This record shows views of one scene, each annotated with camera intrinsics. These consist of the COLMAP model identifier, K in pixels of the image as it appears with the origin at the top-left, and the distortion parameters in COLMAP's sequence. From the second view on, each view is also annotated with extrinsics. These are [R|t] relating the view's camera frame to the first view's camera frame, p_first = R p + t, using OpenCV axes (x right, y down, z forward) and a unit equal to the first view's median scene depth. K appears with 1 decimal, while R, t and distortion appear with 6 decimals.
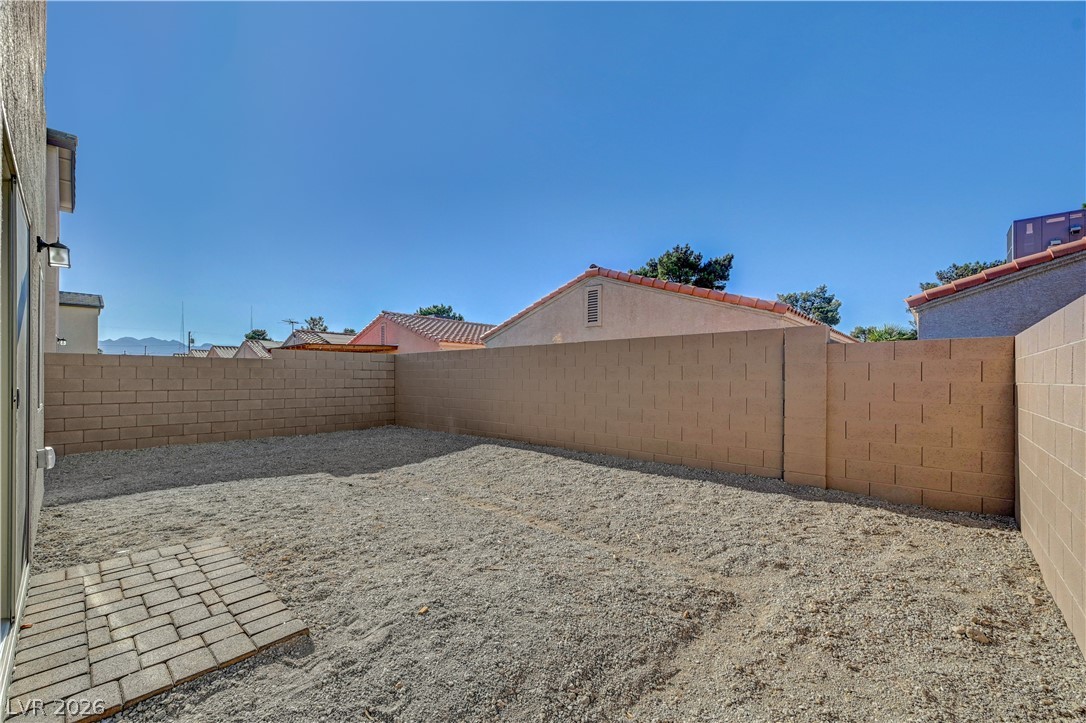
lens RADIAL K [[435.5, 0, 548.5], [0, 435.5, 372.1], [0, 0, 1]] dist [0.000885, 0.000019]
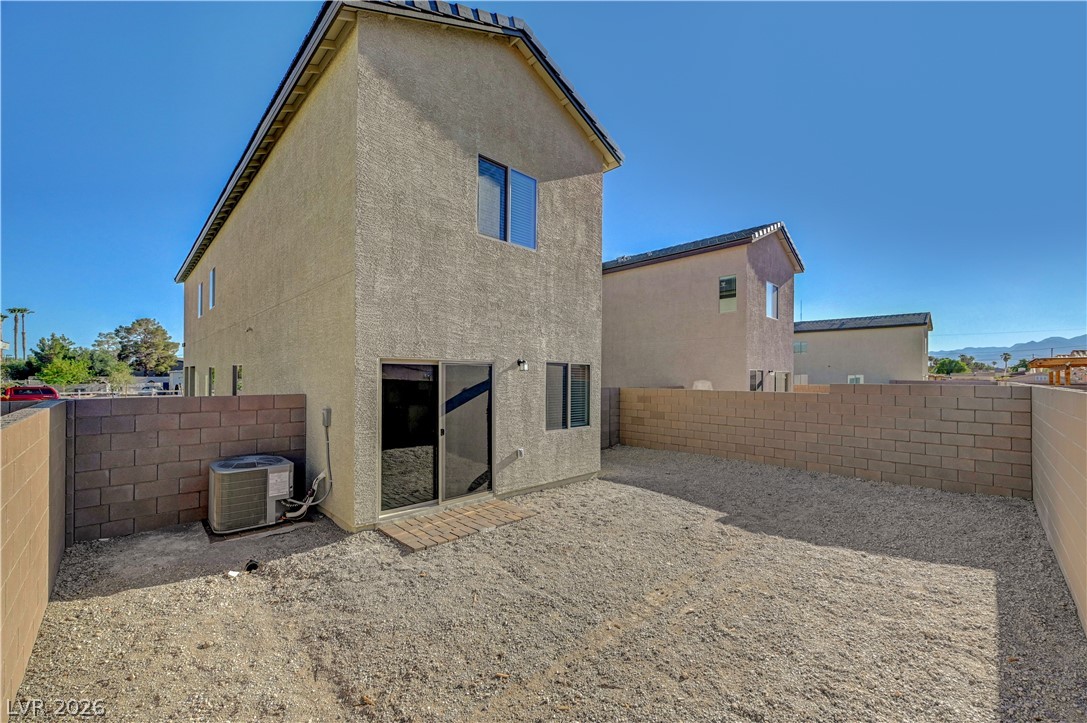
lens RADIAL K [[435.9, 0, 549.0], [0, 435.9, 372.1], [0, 0, 1]] dist [0.000885, 0.000019]
pose [[-0.059122, -0.008523, -0.998214, 0.663543], [0.002595, 0.999959, -0.008692, -0.122851], [0.998247, -0.003104, -0.059097, 0.726504]]
